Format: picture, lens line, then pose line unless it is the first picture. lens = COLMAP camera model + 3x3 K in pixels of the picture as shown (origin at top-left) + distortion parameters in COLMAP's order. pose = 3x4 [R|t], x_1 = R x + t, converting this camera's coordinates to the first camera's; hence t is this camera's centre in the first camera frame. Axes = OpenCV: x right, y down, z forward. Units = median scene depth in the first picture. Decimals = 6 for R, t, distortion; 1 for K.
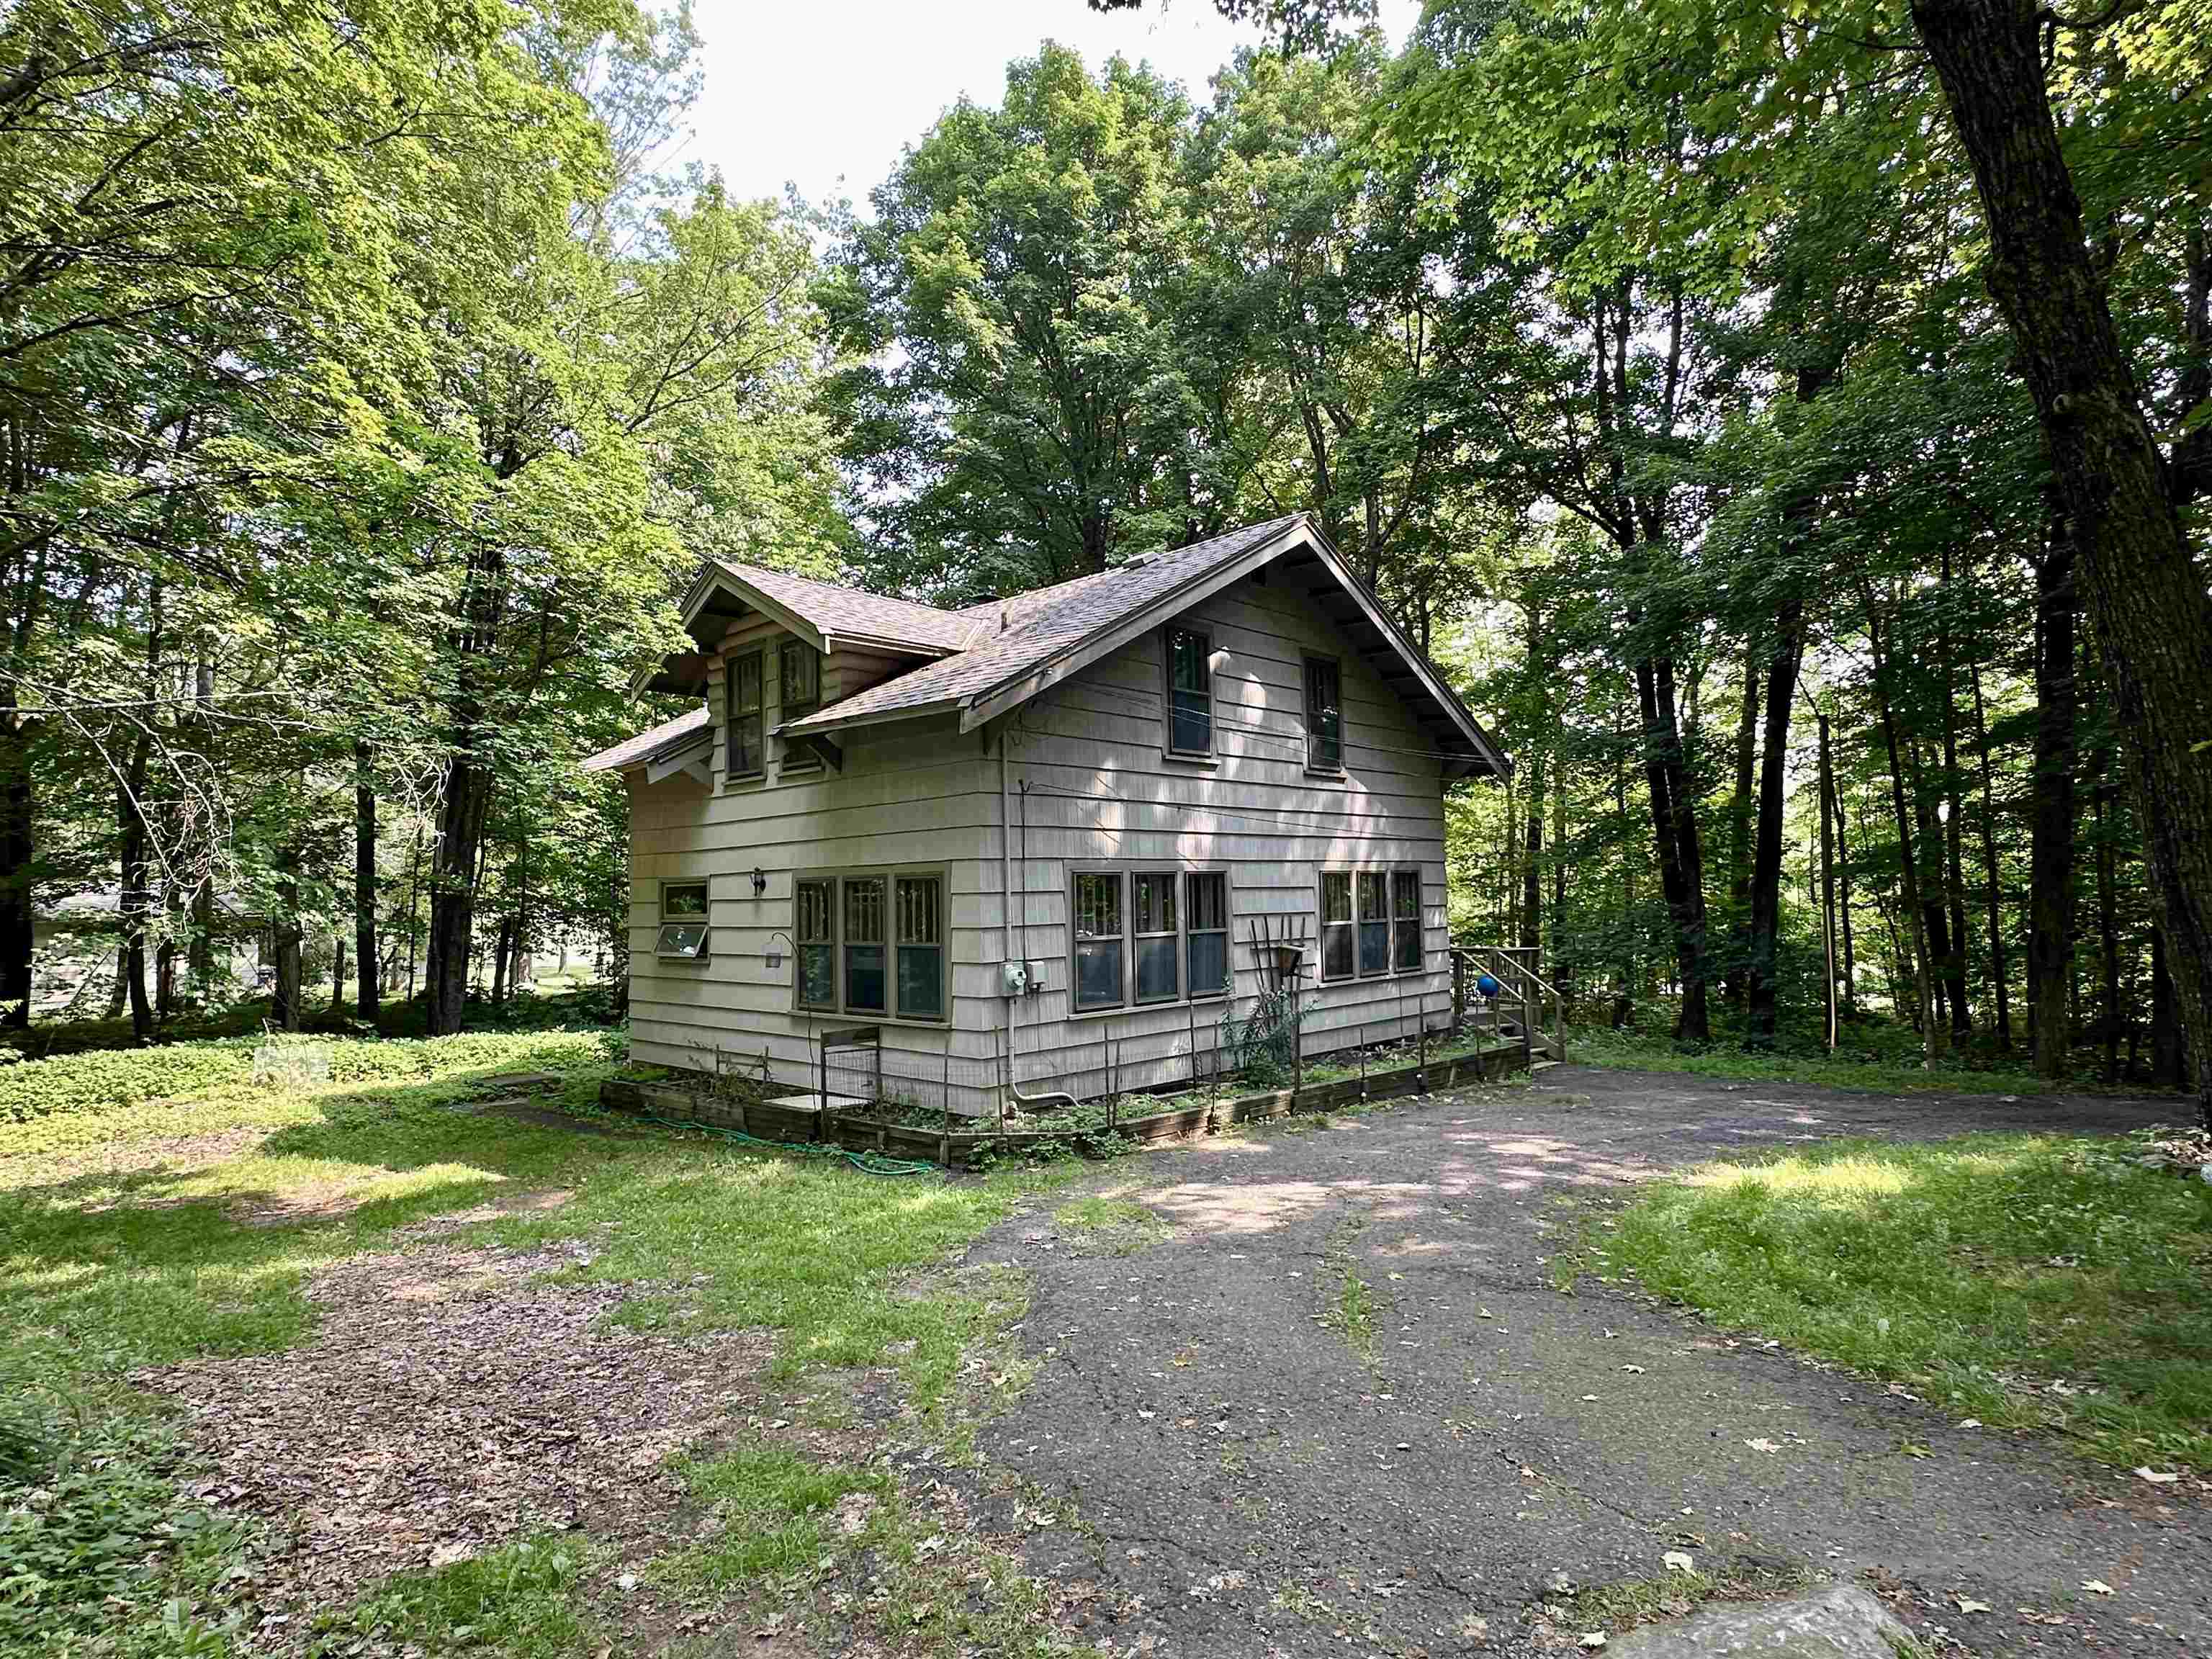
lens RADIAL K [[1214.0, 0, 1106.0], [0, 1214.0, 829.5], [0, 0, 1]] dist [-0.000819, 0.000754]
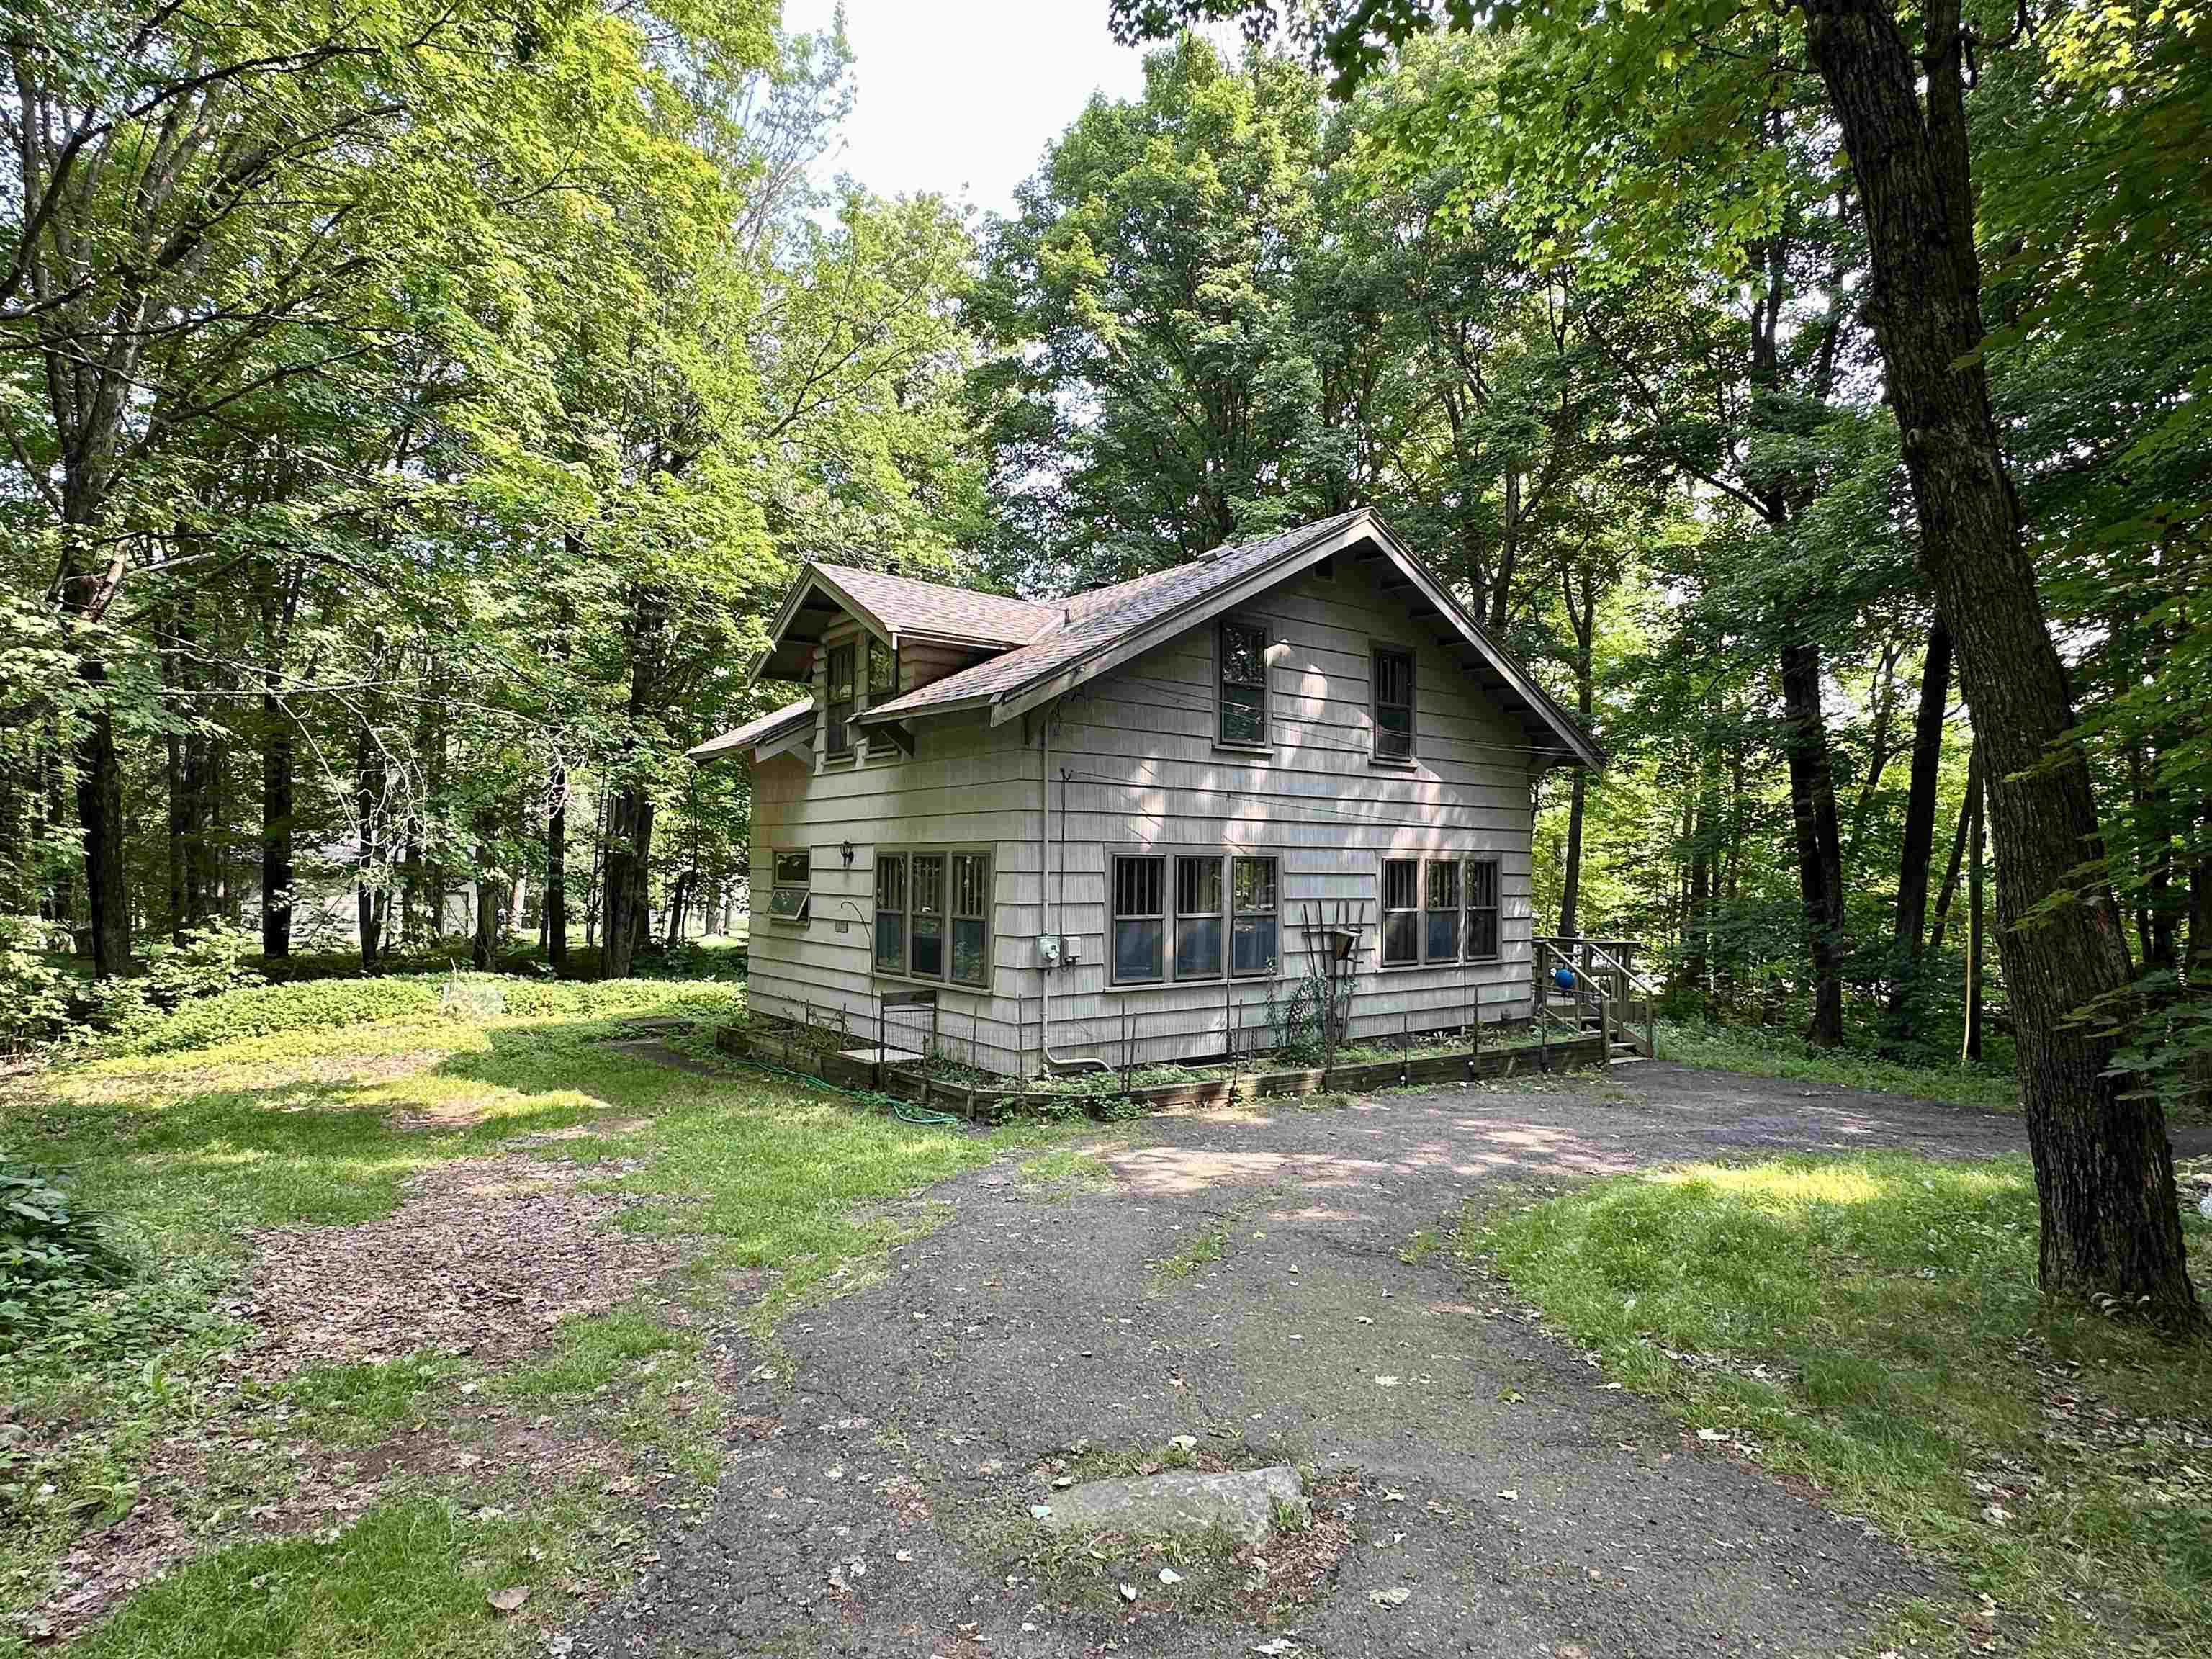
lens RADIAL K [[1214.0, 0, 1106.0], [0, 1214.0, 829.5], [0, 0, 1]] dist [-0.000819, 0.000754]
pose [[0.987578, 0.026197, -0.154928, 0.120461], [-0.022372, 0.999402, 0.026381, -0.013879], [0.155527, -0.022587, 0.987573, -0.051996]]
